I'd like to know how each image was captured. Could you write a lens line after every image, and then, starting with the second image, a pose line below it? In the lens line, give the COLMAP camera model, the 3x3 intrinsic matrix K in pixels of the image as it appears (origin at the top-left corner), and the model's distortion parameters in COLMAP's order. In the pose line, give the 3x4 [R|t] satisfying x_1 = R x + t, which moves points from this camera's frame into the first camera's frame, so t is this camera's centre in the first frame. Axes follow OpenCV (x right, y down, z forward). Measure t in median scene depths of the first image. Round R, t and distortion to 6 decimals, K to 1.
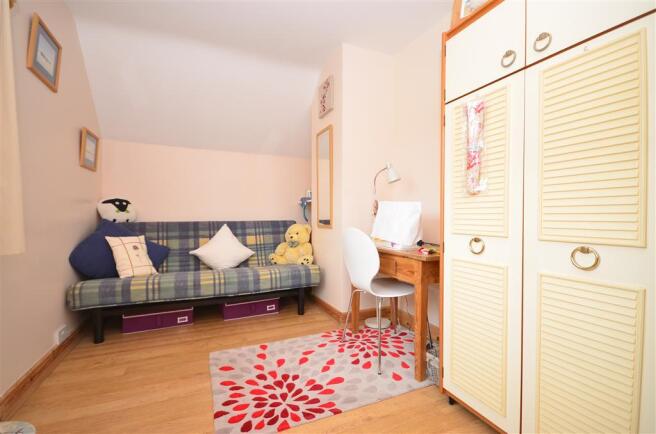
lens RADIAL K [[298.1, 0, 332.9], [0, 298.1, 220.0], [0, 0, 1]] dist [-0.002595, -0.002873]
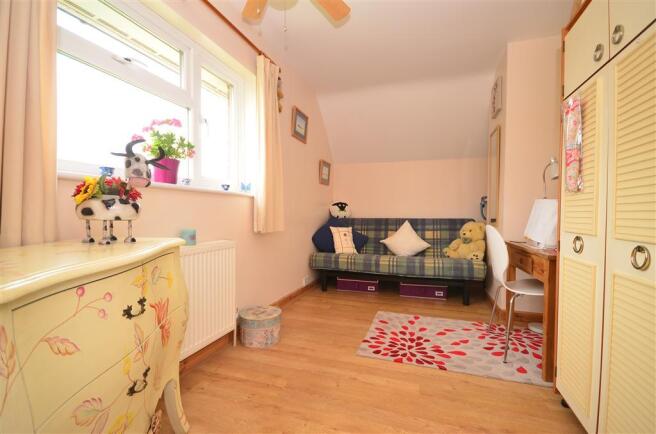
lens RADIAL K [[290.6, 0, 323.4], [0, 290.6, 218.4], [0, 0, 1]] dist [-0.004387, -0.008311]
pose [[0.720002, 0.014578, -0.693818, 0.310950], [-0.015422, 0.999869, 0.005004, 0.005478], [0.693800, 0.007097, 0.720133, -0.153780]]
